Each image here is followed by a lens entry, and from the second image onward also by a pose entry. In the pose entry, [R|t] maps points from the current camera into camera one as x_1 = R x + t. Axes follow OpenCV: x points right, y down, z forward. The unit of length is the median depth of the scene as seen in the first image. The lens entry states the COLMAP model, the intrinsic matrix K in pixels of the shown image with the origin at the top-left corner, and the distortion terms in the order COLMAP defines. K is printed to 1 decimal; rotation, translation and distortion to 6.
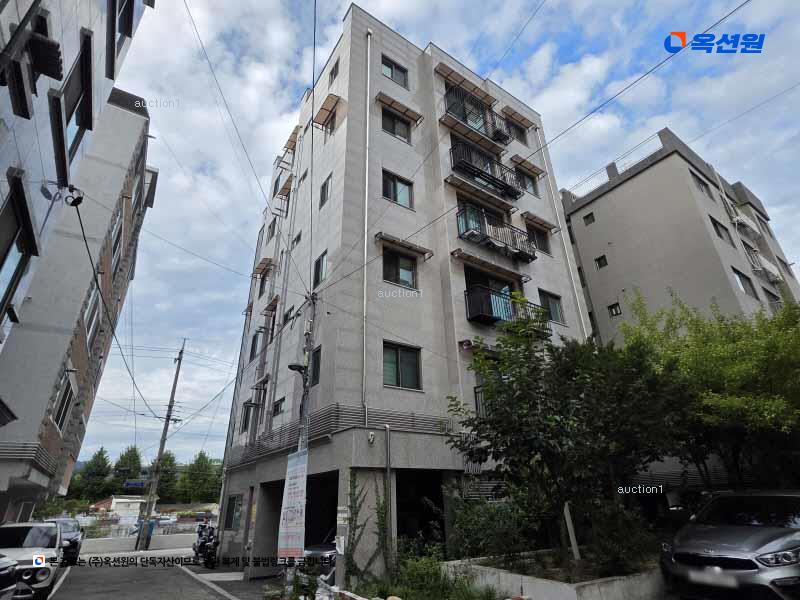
lens RADIAL K [[412.5, 0, 399.6], [0, 412.5, 302.7], [0, 0, 1]] dist [0.006490, 0.000654]
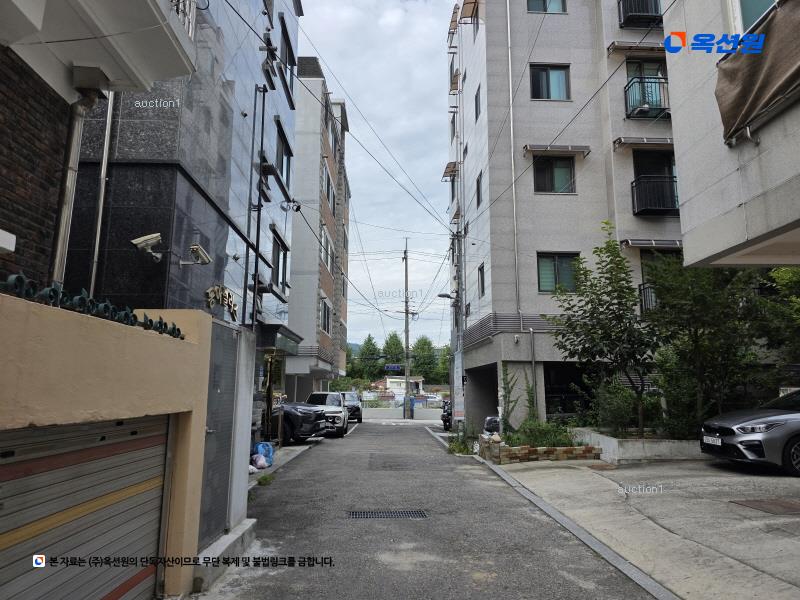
lens RADIAL K [[531.7, 0, 402.4], [0, 531.7, 298.7], [0, 0, 1]] dist [0.089000, -0.001048]
pose [[0.855740, -0.061249, -0.513768, 0.329708], [0.204396, 0.952222, 0.226927, -0.162774], [0.475322, -0.299203, 0.827373, -0.338864]]
